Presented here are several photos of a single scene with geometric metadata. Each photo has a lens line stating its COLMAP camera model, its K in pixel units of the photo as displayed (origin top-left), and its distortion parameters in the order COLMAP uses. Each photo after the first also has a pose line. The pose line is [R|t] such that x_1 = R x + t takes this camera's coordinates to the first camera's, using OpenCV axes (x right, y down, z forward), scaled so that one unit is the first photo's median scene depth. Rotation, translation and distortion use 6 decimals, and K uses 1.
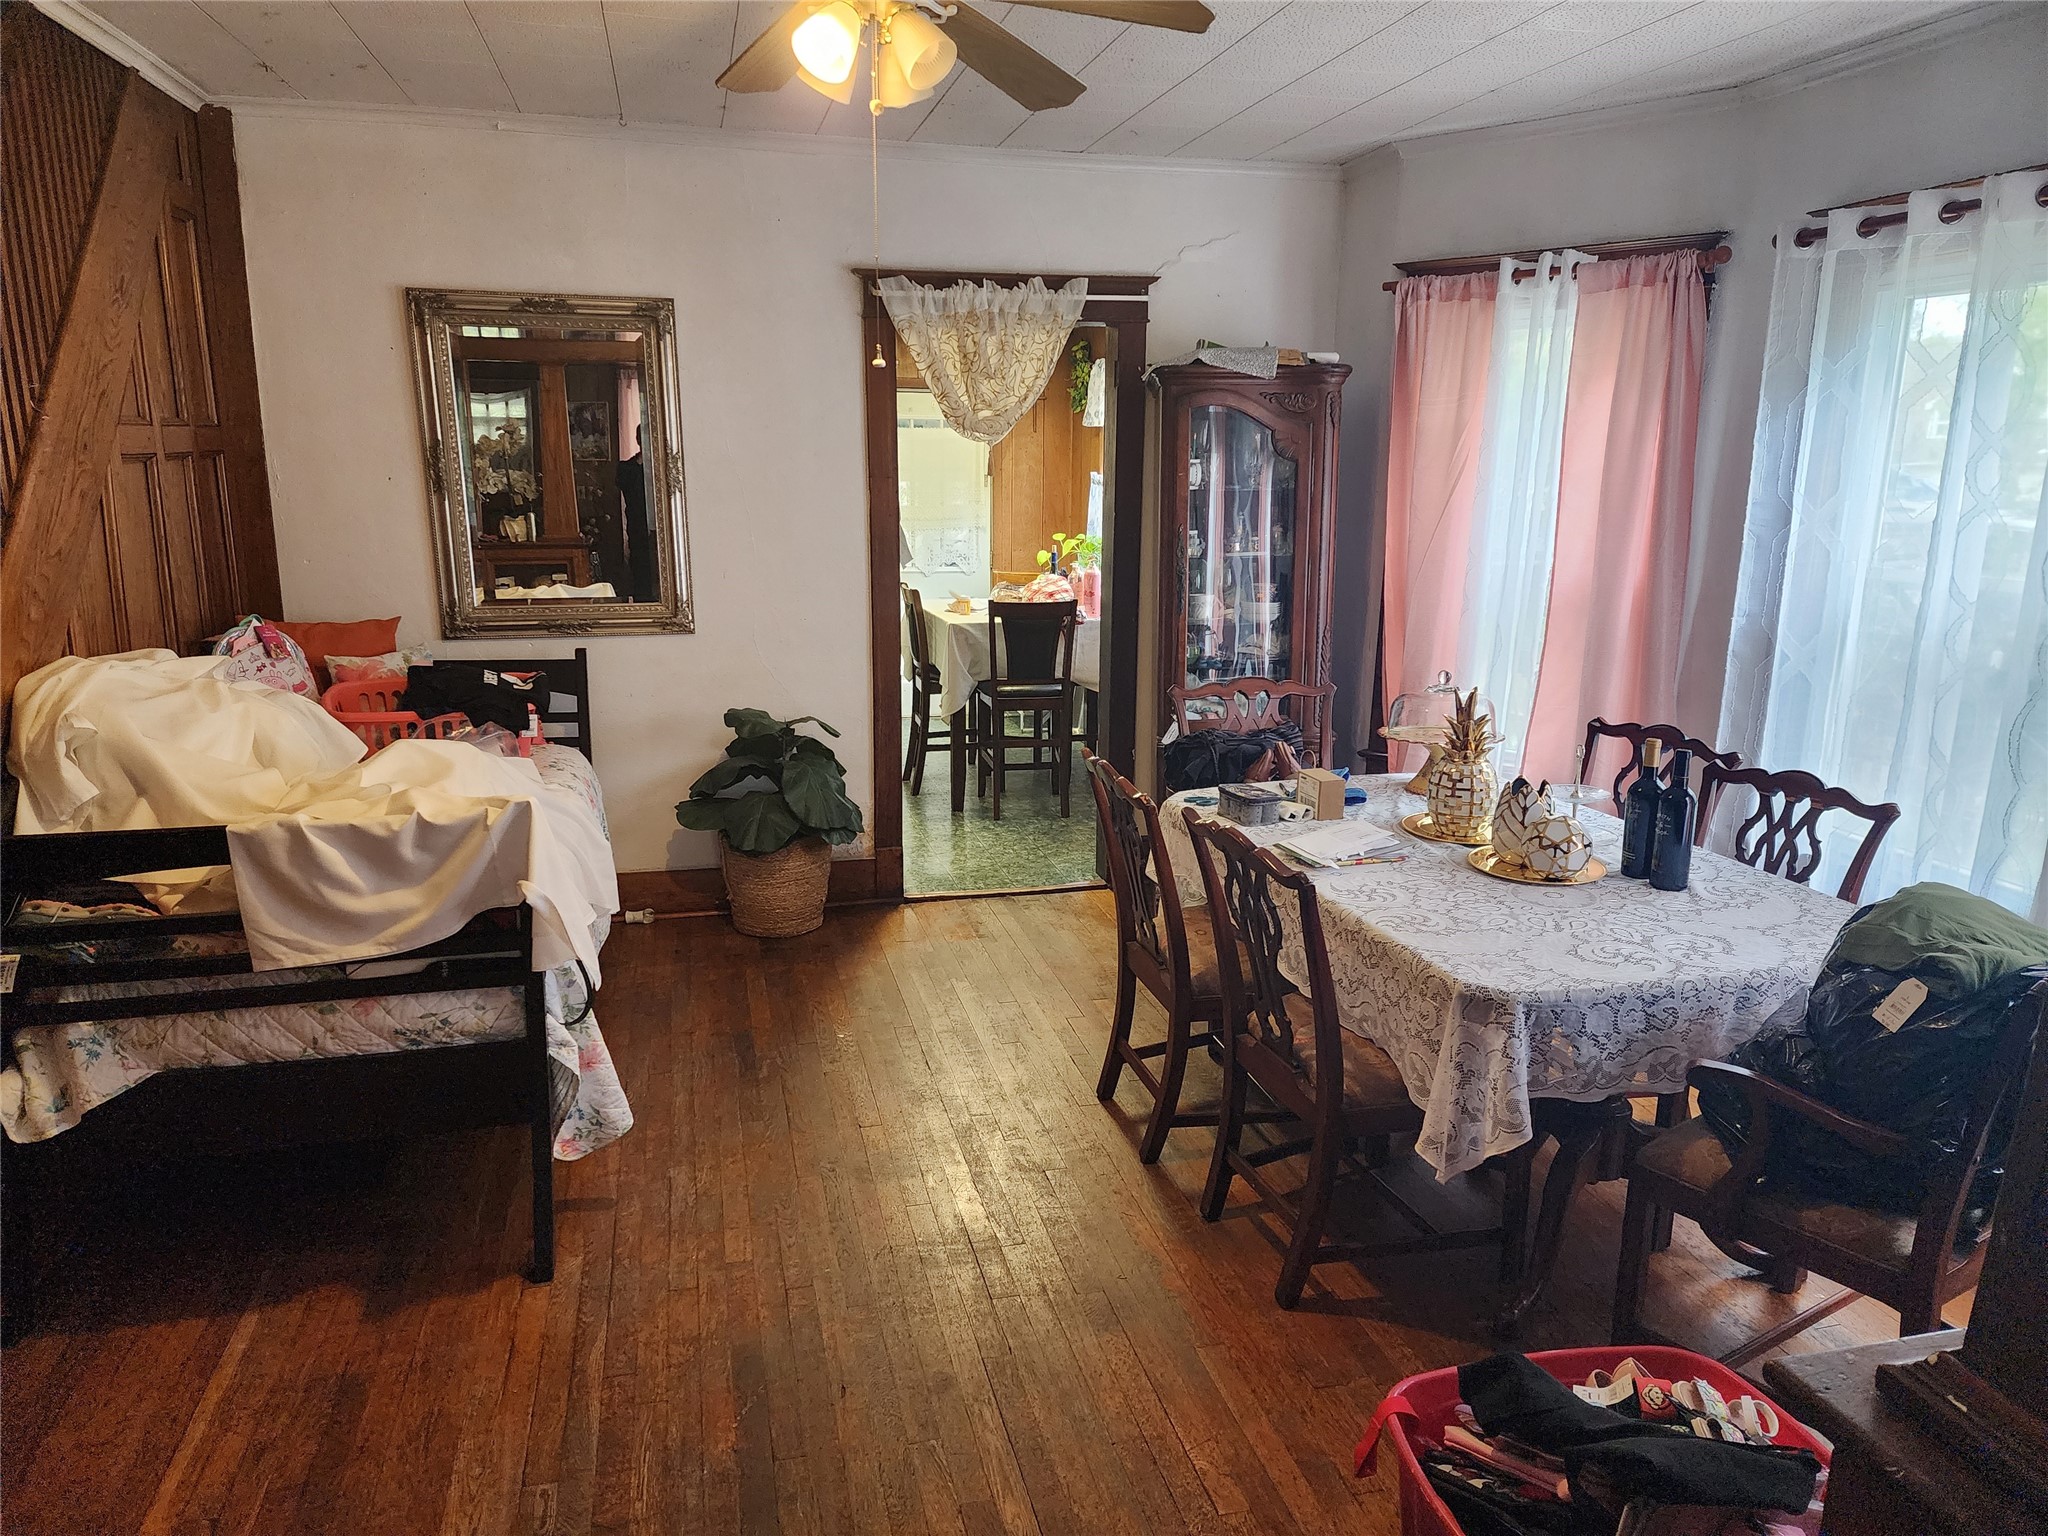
lens RADIAL K [[1365.4, 0, 1025.1], [0, 1365.4, 767.4], [0, 0, 1]] dist [0.077662, -0.069369]
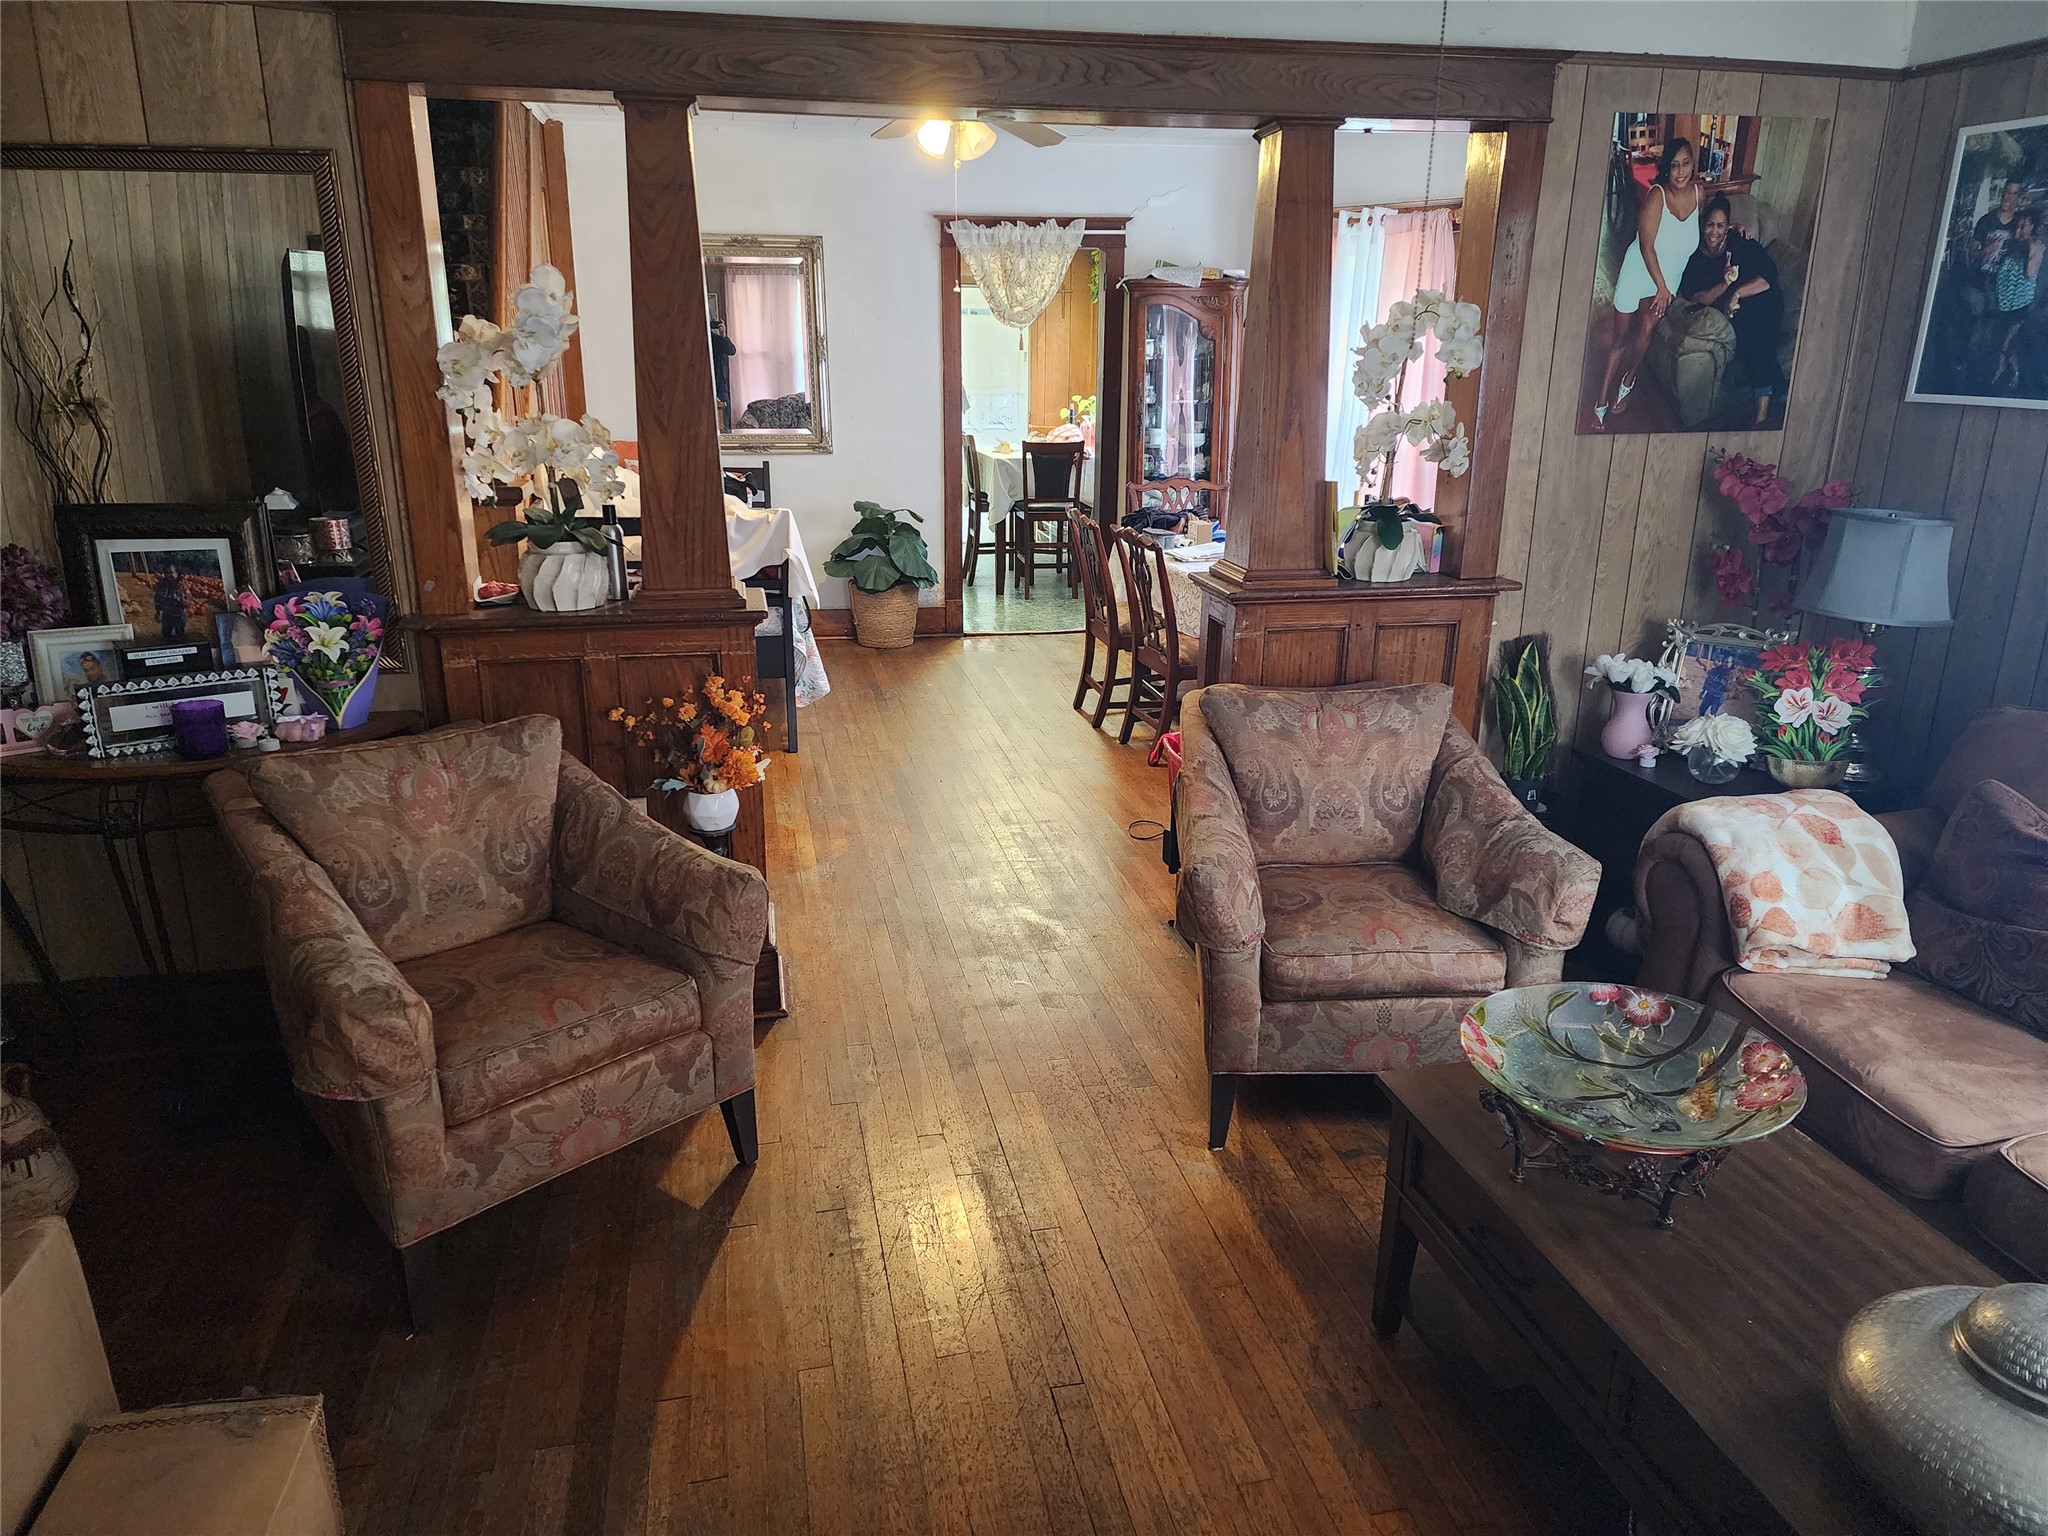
lens RADIAL K [[1365.4, 0, 1018.6], [0, 1365.4, 784.4], [0, 0, 1]] dist [0.077662, -0.069369]
pose [[0.999081, 0.013522, -0.040668, 0.042988], [-0.009721, 0.995688, 0.092258, 0.136122], [0.041740, -0.091778, 0.994904, -0.611427]]
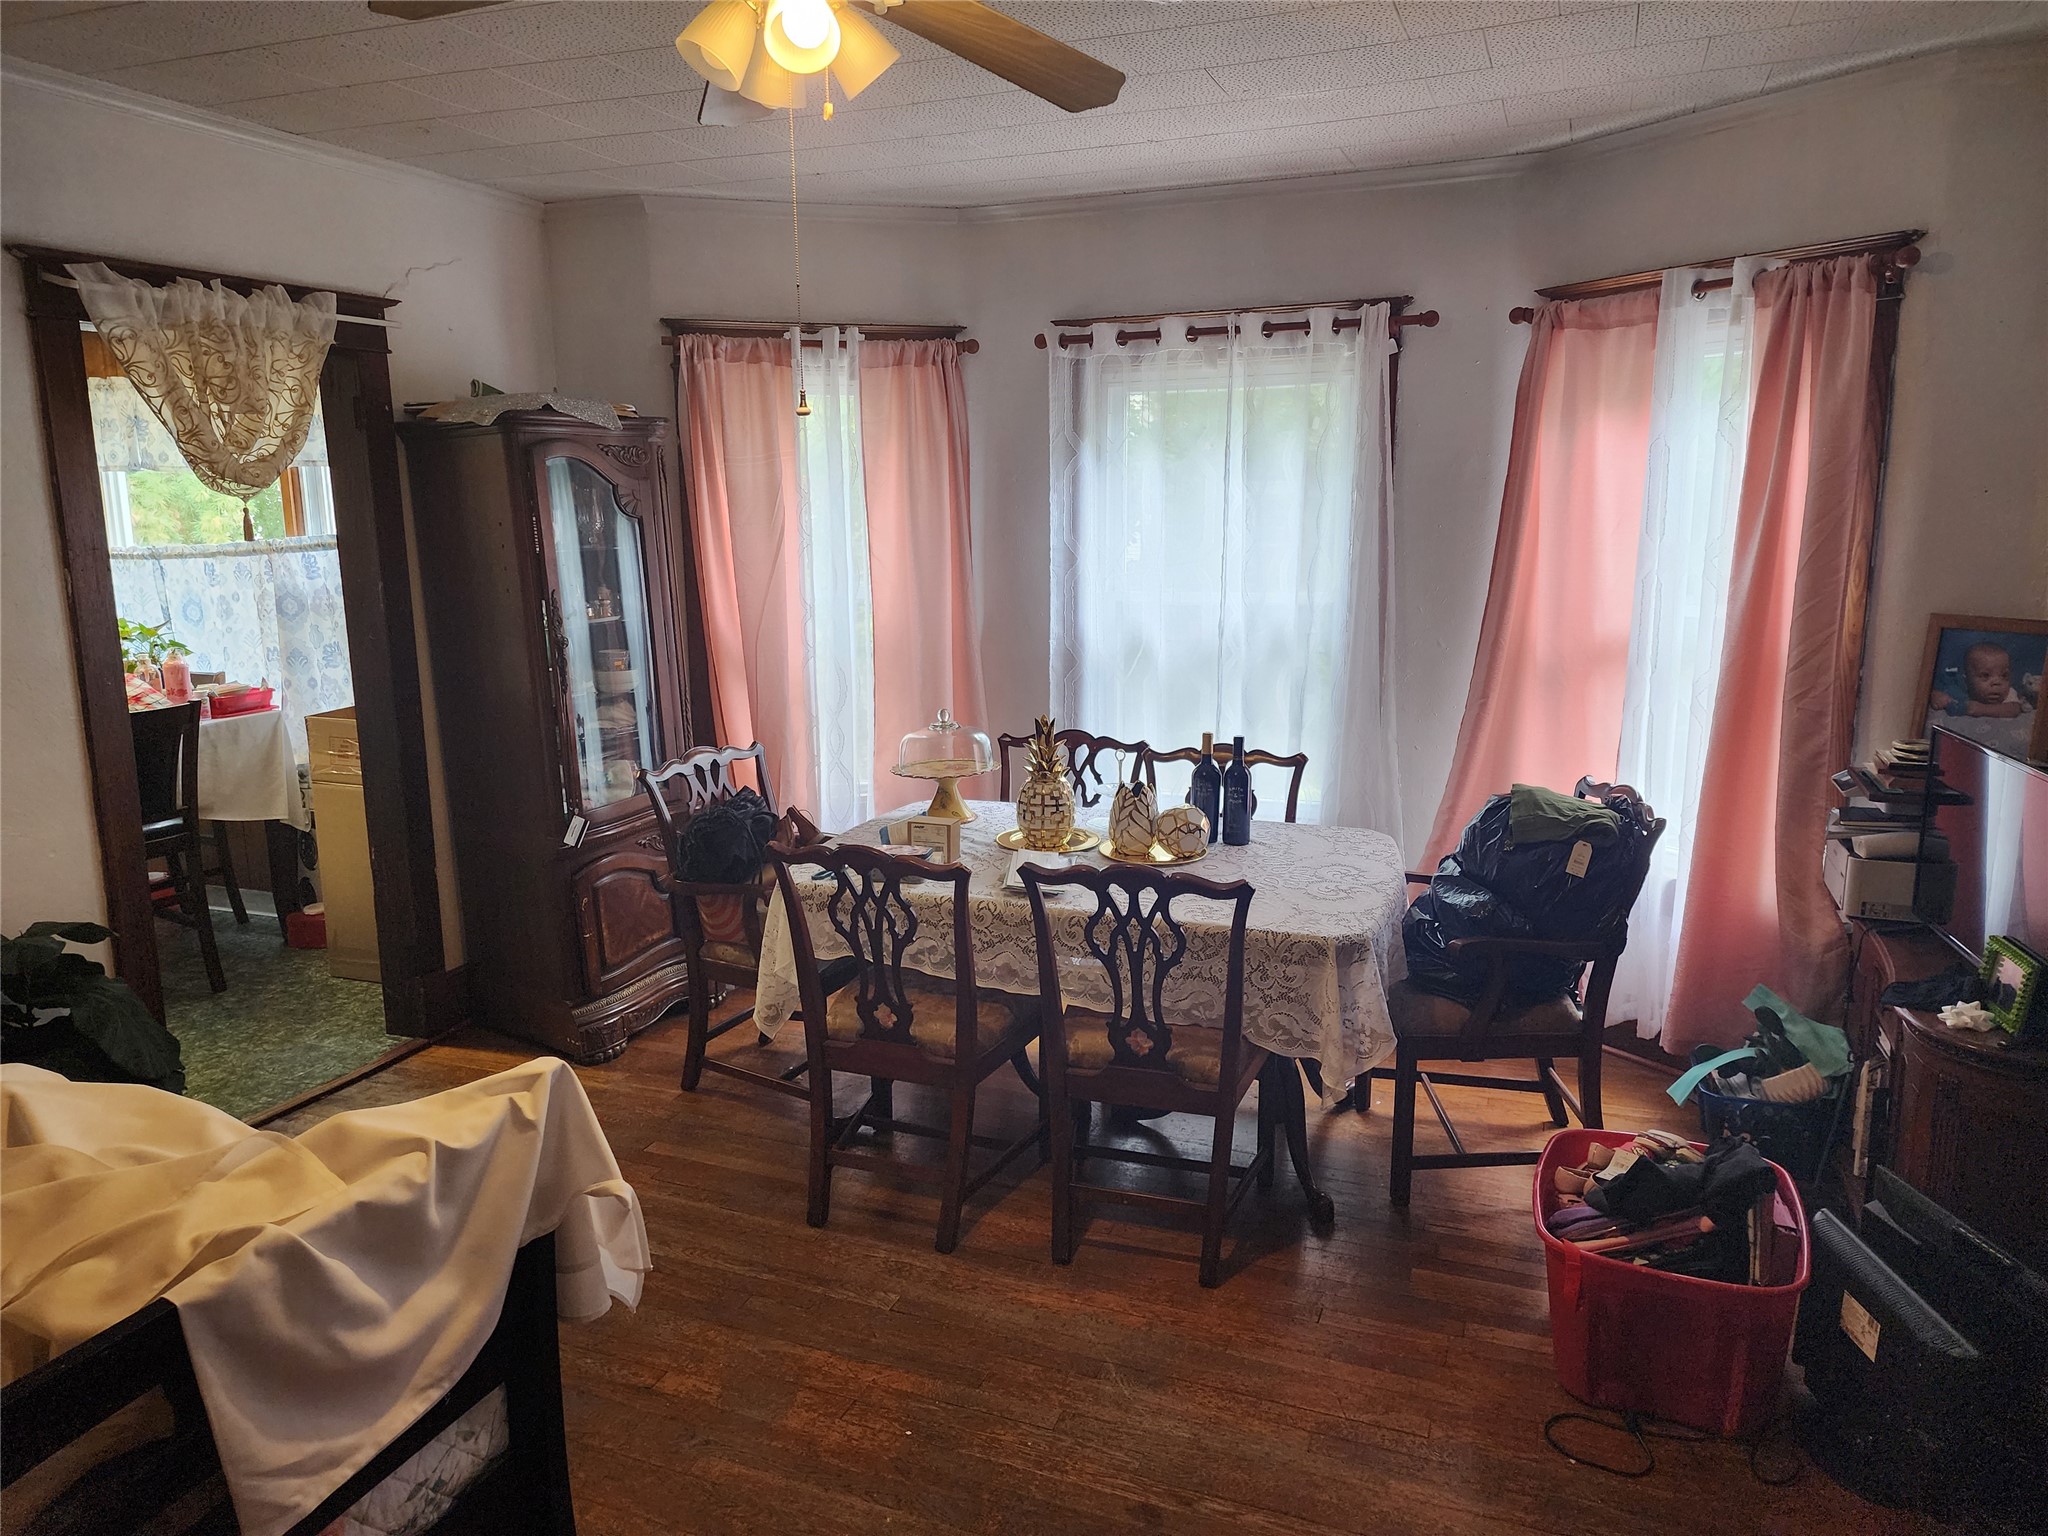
lens RADIAL K [[1365.4, 0, 1024.1], [0, 1365.4, 769.8], [0, 0, 1]] dist [0.077662, -0.069369]
pose [[0.587376, -0.165933, 0.792121, -0.407167], [0.190891, 0.979546, 0.063645, -0.062439], [-0.786480, 0.113825, 0.607036, 0.236363]]
